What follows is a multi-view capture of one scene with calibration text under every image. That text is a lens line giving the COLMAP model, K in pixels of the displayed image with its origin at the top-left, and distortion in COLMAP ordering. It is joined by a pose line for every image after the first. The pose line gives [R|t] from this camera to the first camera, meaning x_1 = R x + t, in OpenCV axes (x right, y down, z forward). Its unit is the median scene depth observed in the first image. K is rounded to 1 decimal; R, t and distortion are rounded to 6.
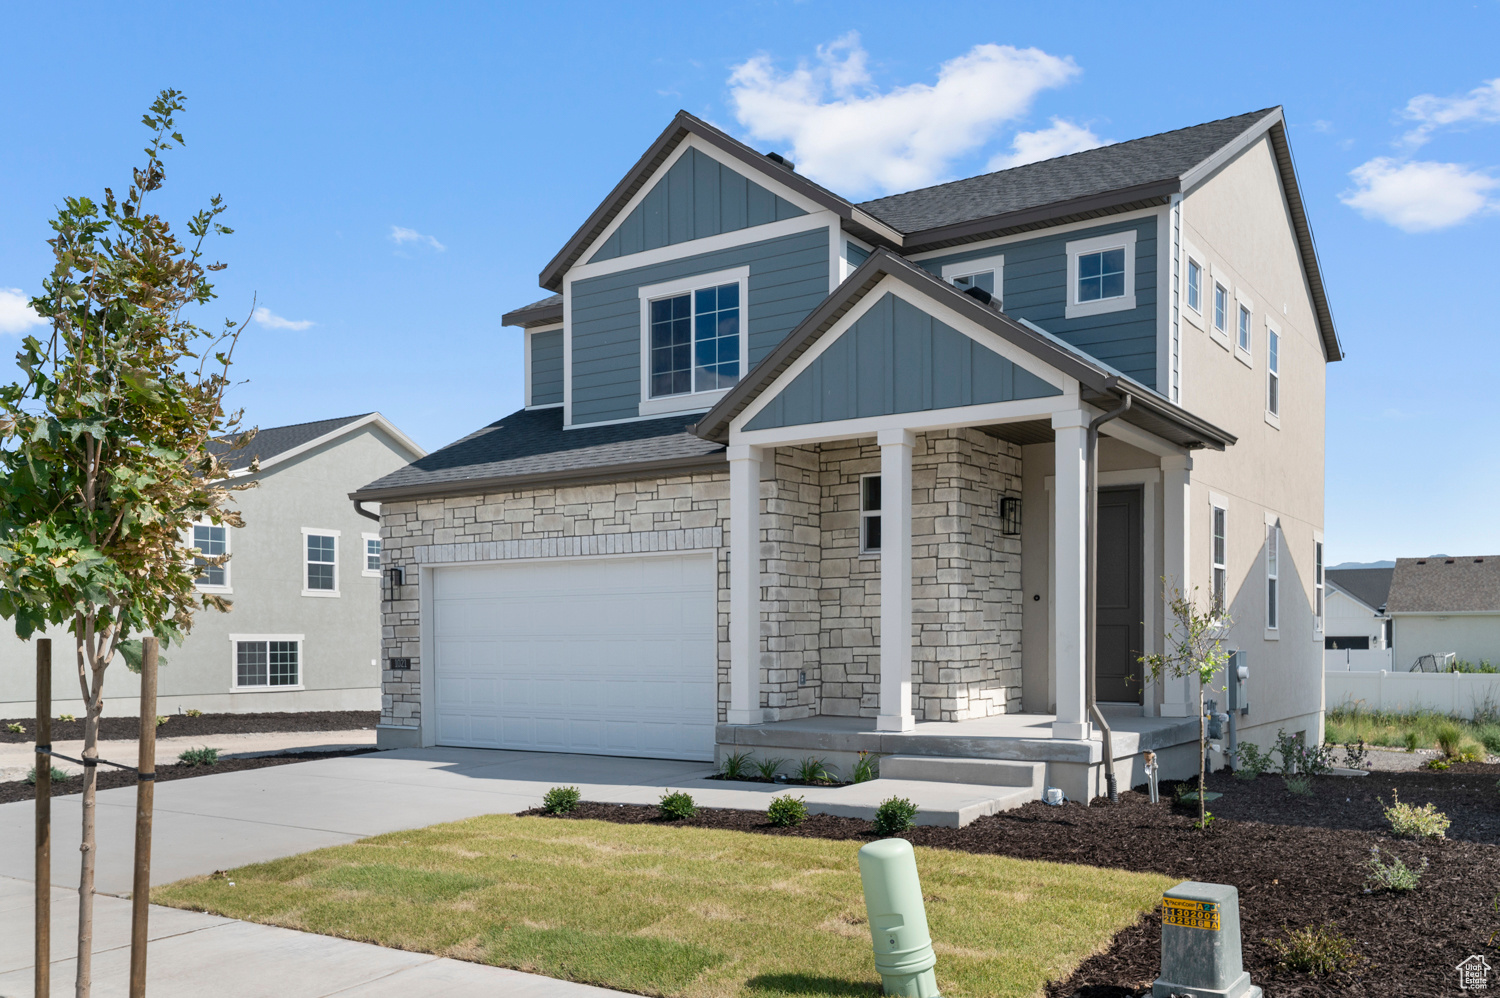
lens RADIAL K [[1253.9, 0, 749.8], [0, 1253.9, 545.6], [0, 0, 1]] dist [0.057986, -0.002900]
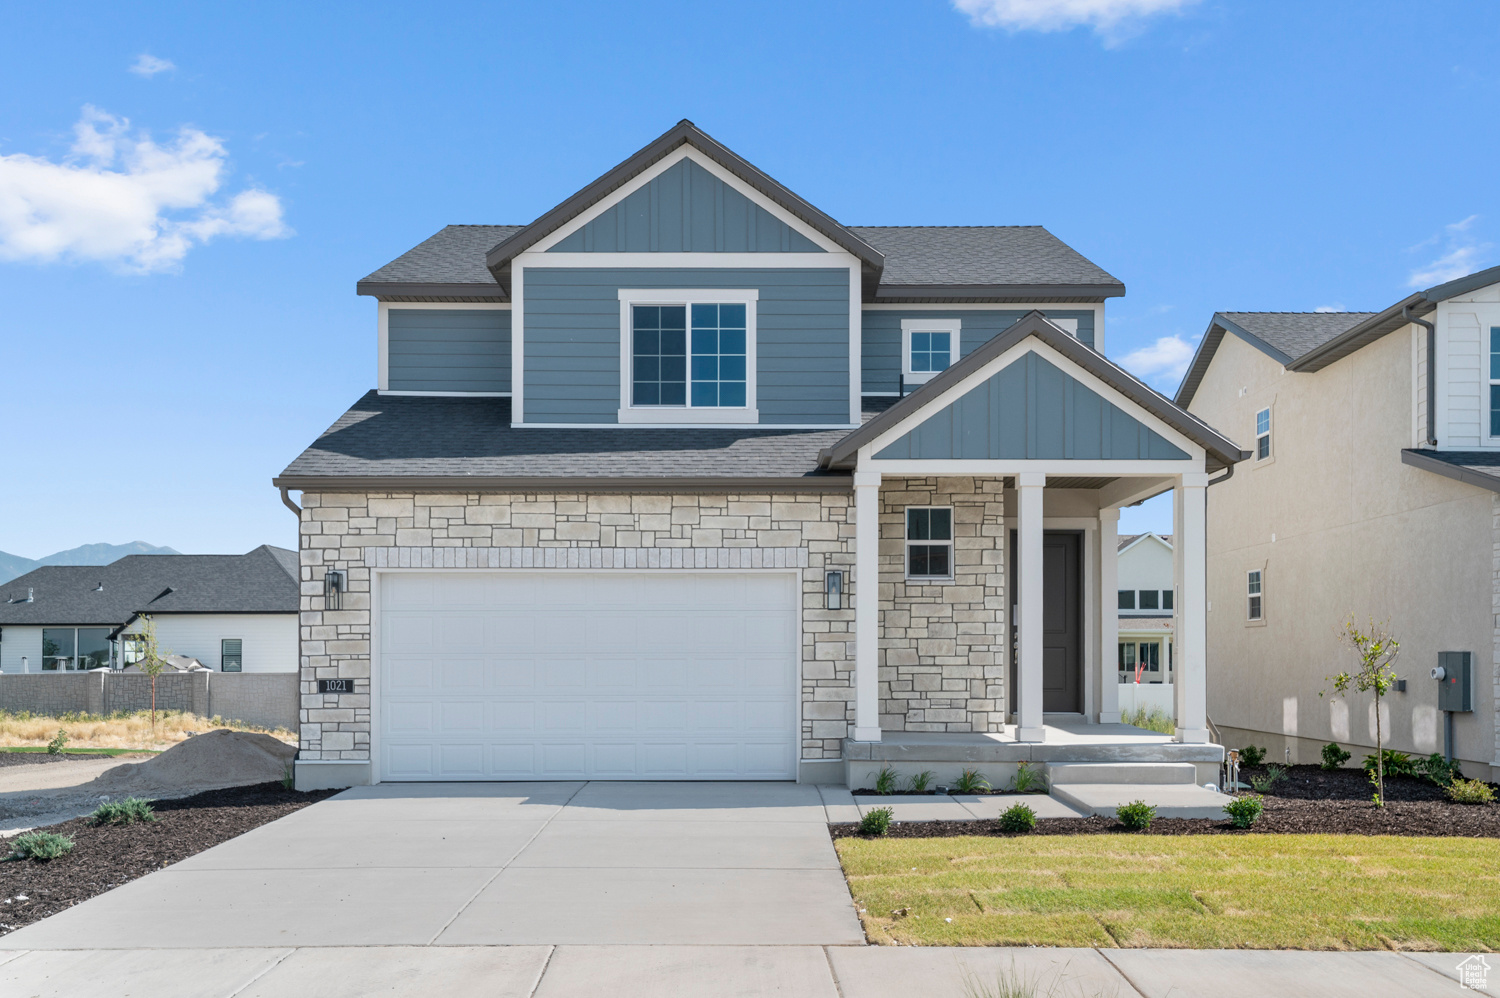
lens RADIAL K [[1253.9, 0, 749.8], [0, 1253.9, 545.6], [0, 0, 1]] dist [0.057986, -0.002900]
pose [[0.830192, 0.052561, 0.554995, -0.571776], [-0.045615, 0.998612, -0.026340, 0.011068], [-0.555609, -0.003449, 0.831437, 0.163158]]
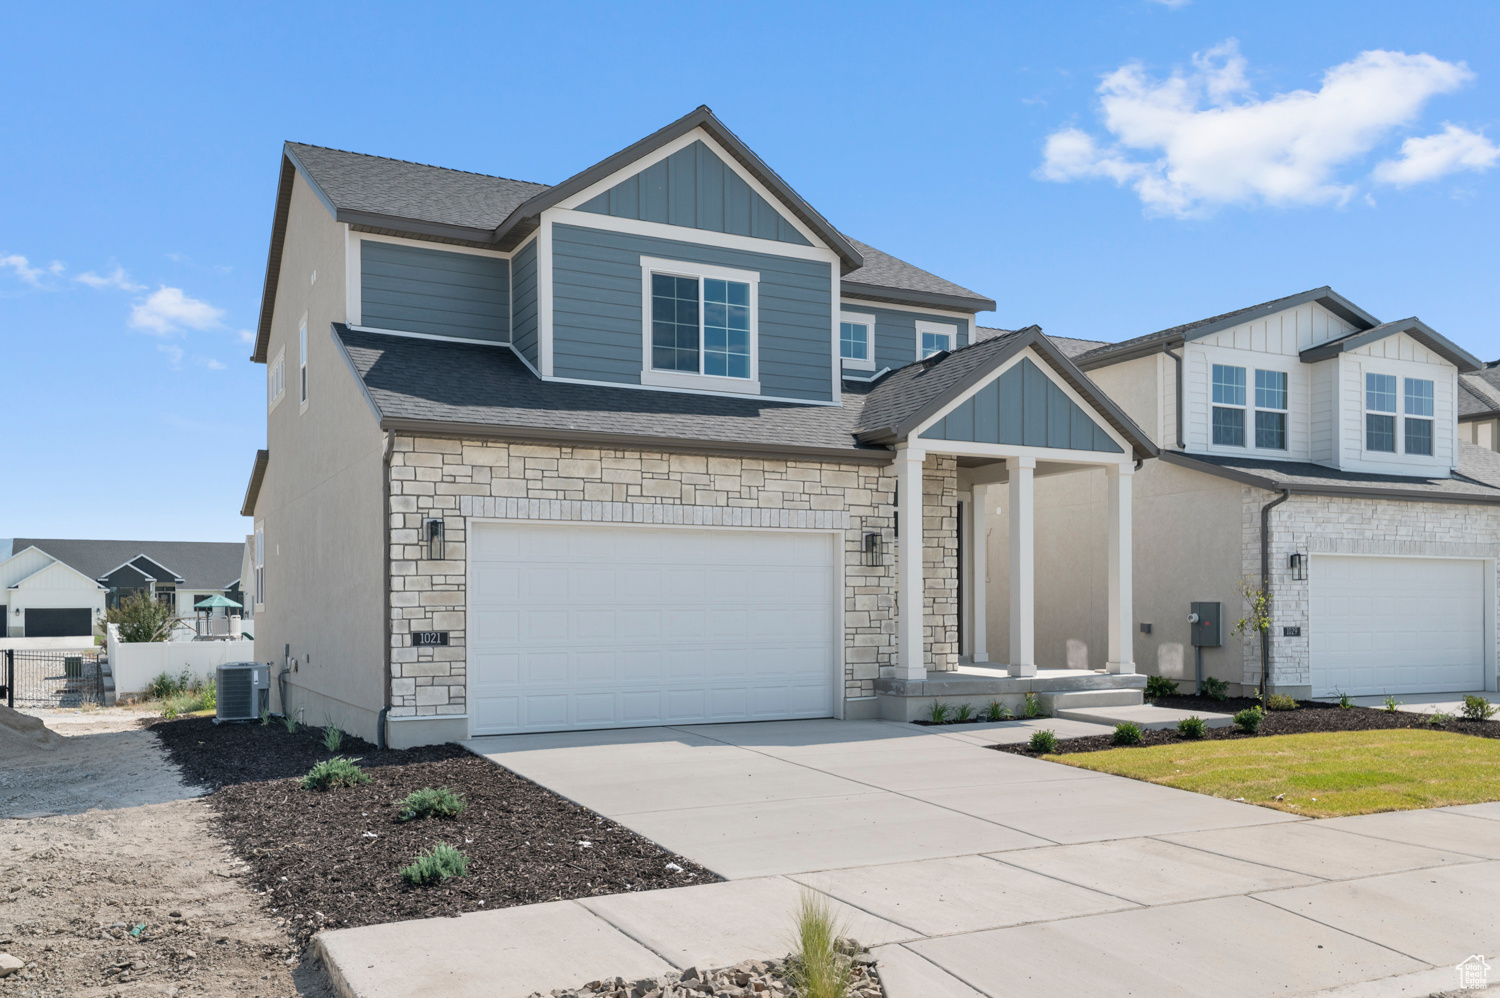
lens RADIAL K [[1251.5, 0, 750.0], [0, 1251.5, 499.0], [0, 0, 1]] dist [0.056339, 0.000201]
pose [[0.480189, 0.079141, 0.873588, -0.978795], [-0.065696, 0.996369, -0.054153, 0.038228], [-0.874702, -0.031388, 0.483644, 0.476789]]
